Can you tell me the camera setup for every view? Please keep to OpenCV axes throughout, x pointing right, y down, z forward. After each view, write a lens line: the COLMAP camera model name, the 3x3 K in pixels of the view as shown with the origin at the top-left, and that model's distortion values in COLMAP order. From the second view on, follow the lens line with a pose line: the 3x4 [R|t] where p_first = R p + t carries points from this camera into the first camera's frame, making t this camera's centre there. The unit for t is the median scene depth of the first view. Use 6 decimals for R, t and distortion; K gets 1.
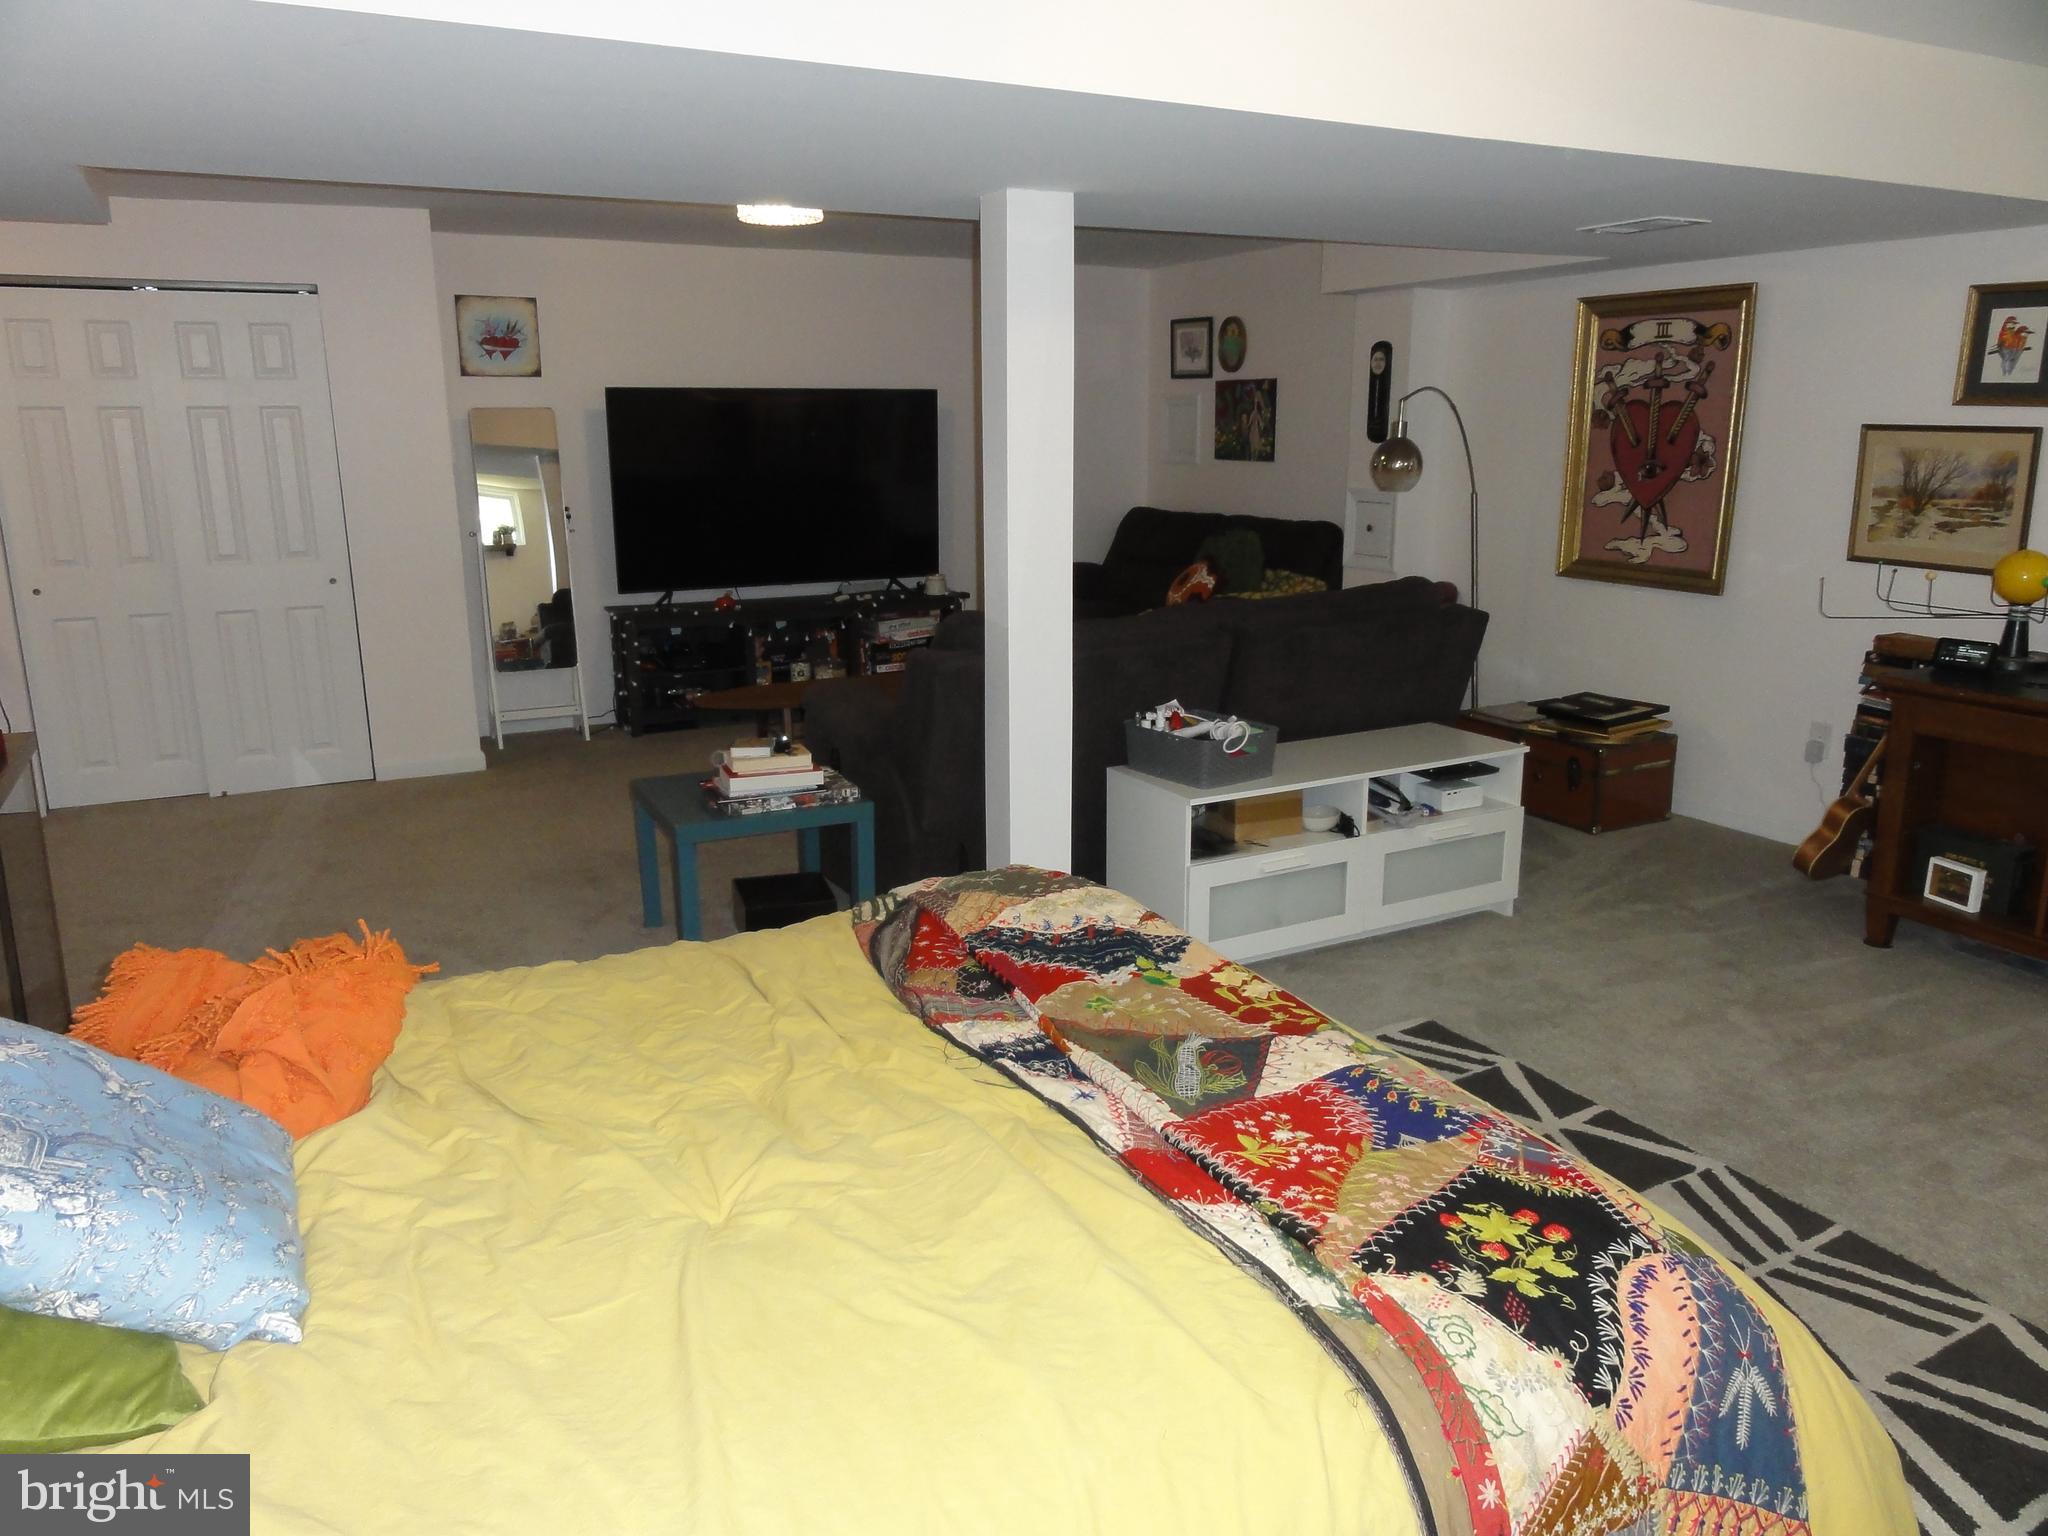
lens RADIAL K [[1450.0, 0, 1020.8], [0, 1450.0, 768.4], [0, 0, 1]] dist [-0.006391, 0.008933]
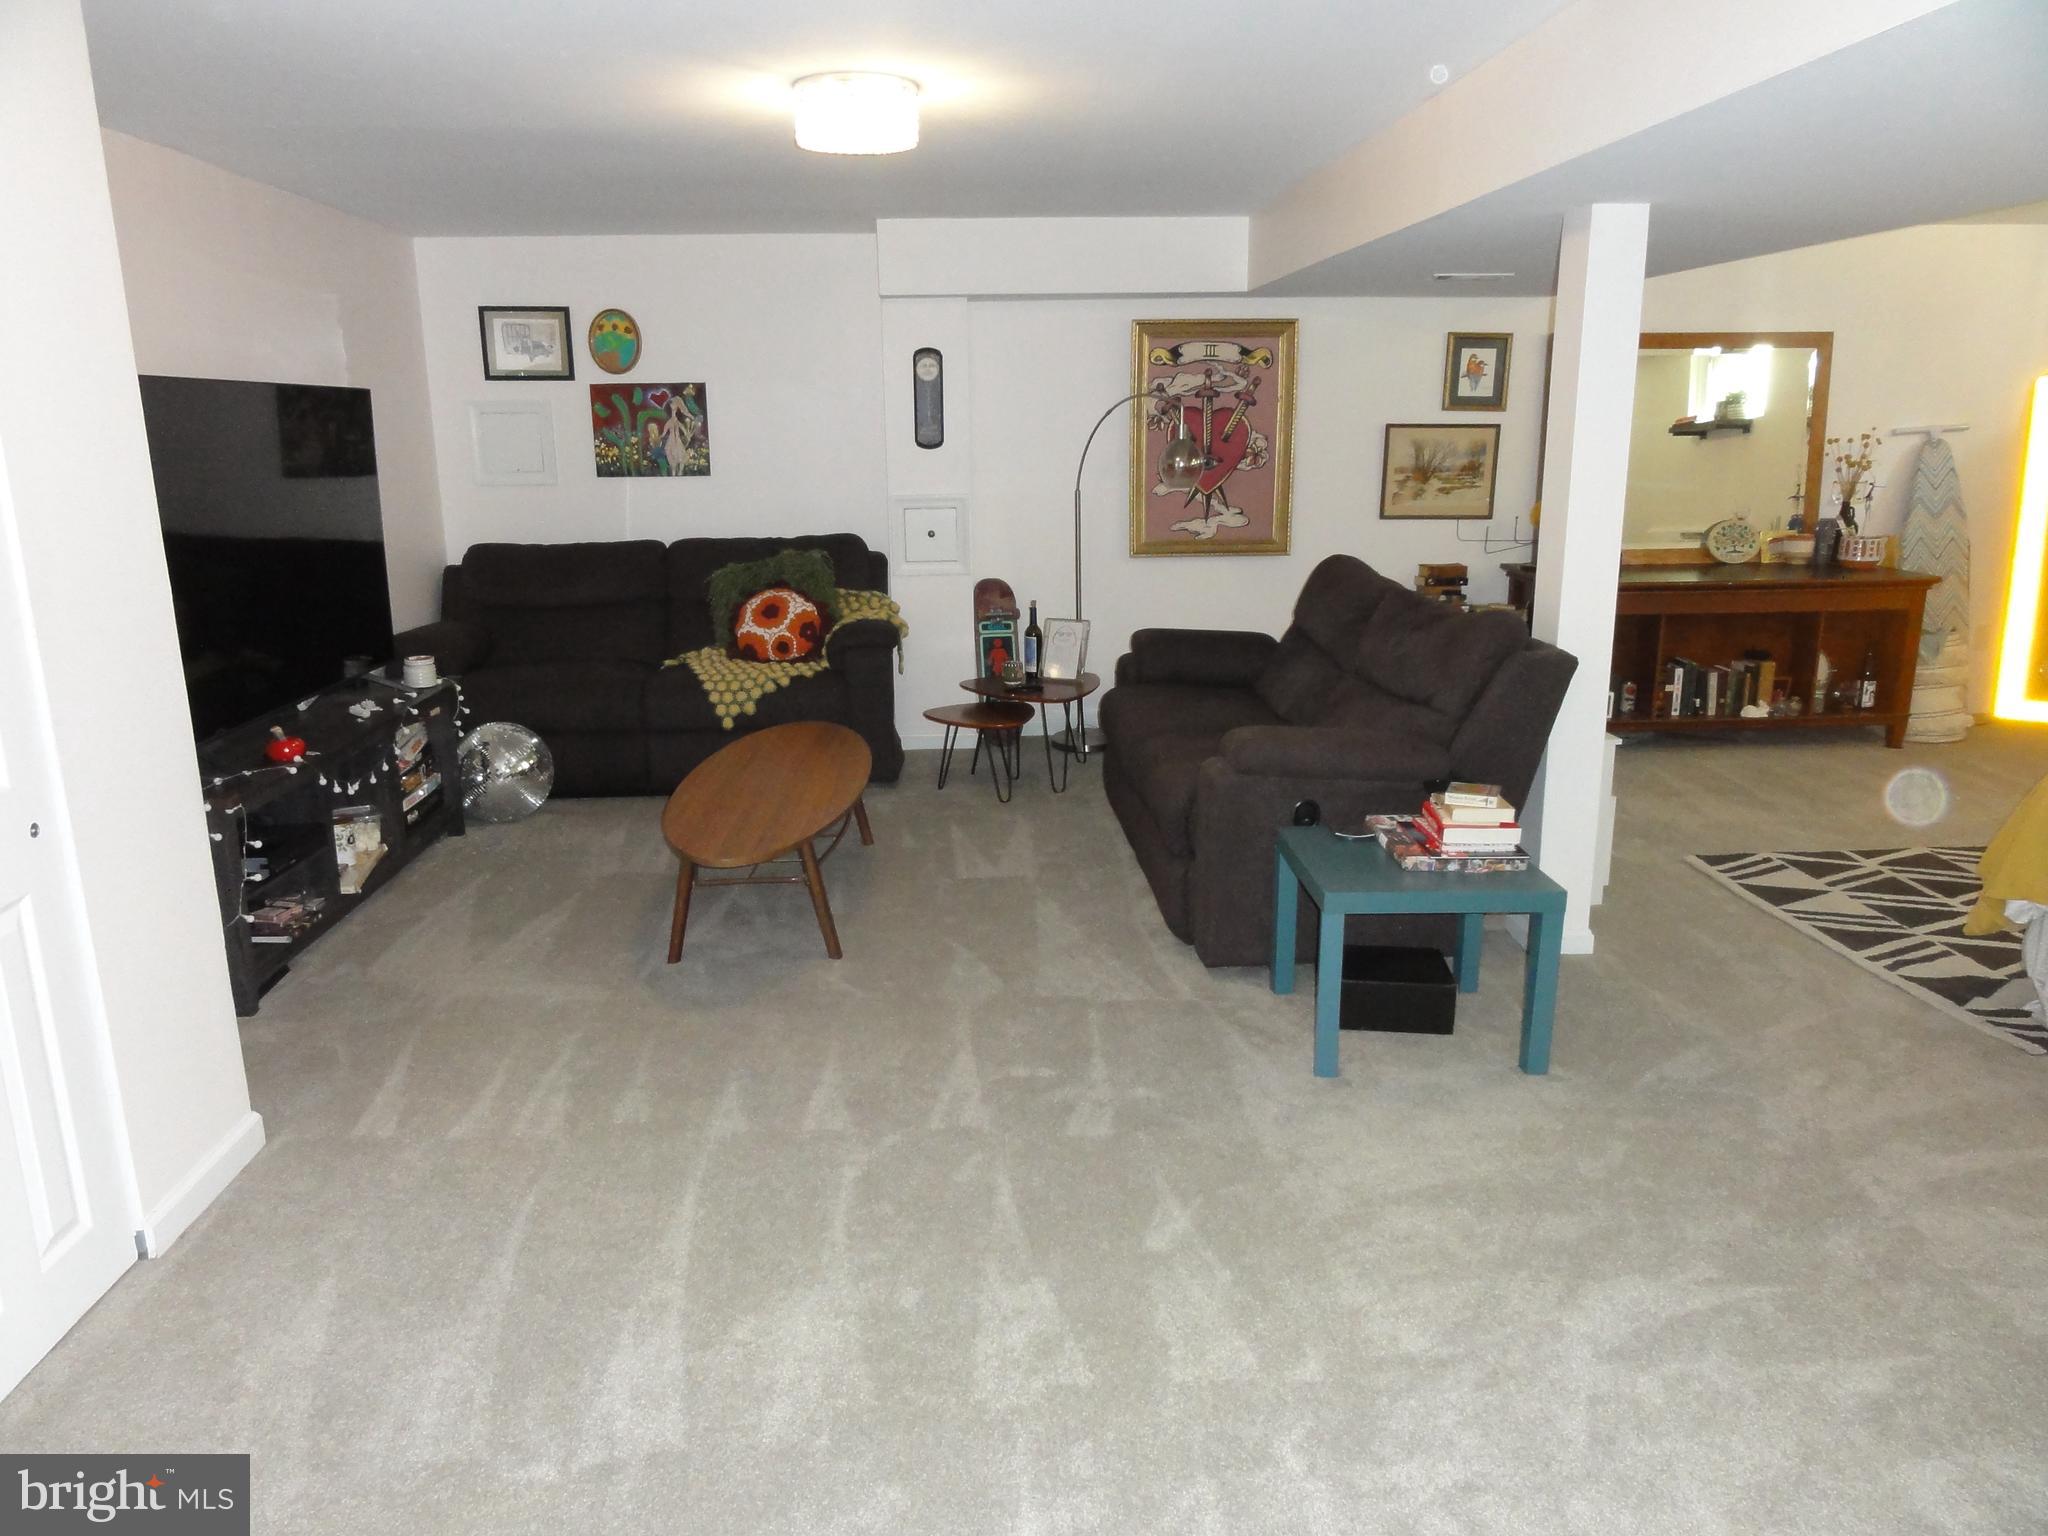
lens RADIAL K [[1450.0, 0, 1020.9], [0, 1450.0, 767.6], [0, 0, 1]] dist [-0.006391, 0.008933]
pose [[0.411926, -0.216266, 0.885181, -0.798971], [0.224290, 0.965604, 0.131540, -0.156181], [-0.883182, 0.144352, 0.446264, 0.636695]]
